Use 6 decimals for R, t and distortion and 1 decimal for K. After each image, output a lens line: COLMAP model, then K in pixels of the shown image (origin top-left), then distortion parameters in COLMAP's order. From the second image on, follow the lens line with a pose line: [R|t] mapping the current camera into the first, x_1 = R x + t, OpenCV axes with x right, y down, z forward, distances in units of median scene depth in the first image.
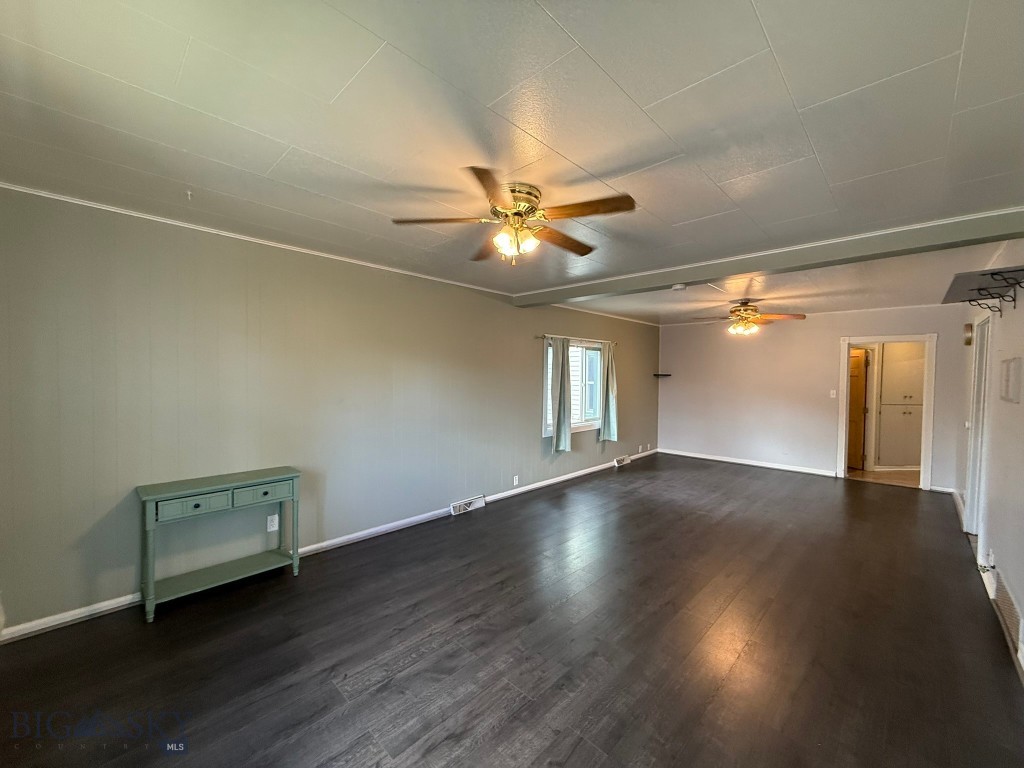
lens RADIAL K [[408.2, 0, 510.2], [0, 408.2, 383.3], [0, 0, 1]] dist [0.000421, -0.000614]
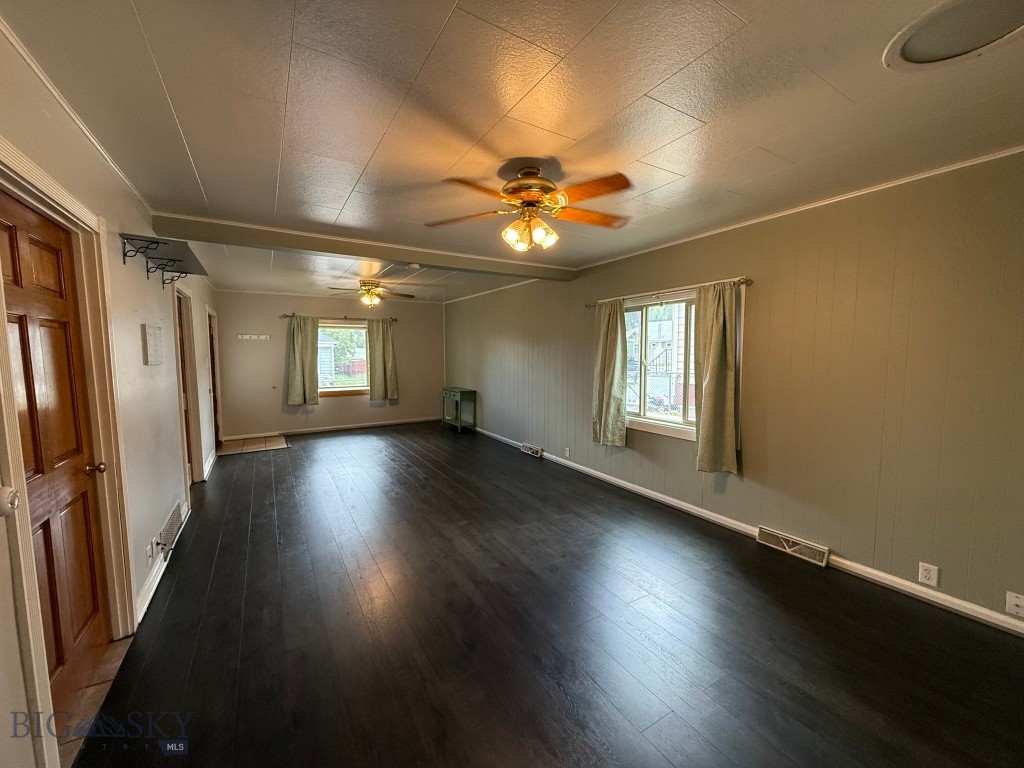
lens RADIAL K [[408.2, 0, 510.2], [0, 408.2, 383.3], [0, 0, 1]] dist [0.000421, -0.000614]
pose [[-0.241121, 0.069145, -0.968029, 1.143982], [-0.018943, 0.996933, 0.075928, -0.011276], [0.970310, 0.036645, -0.239072, 1.220379]]
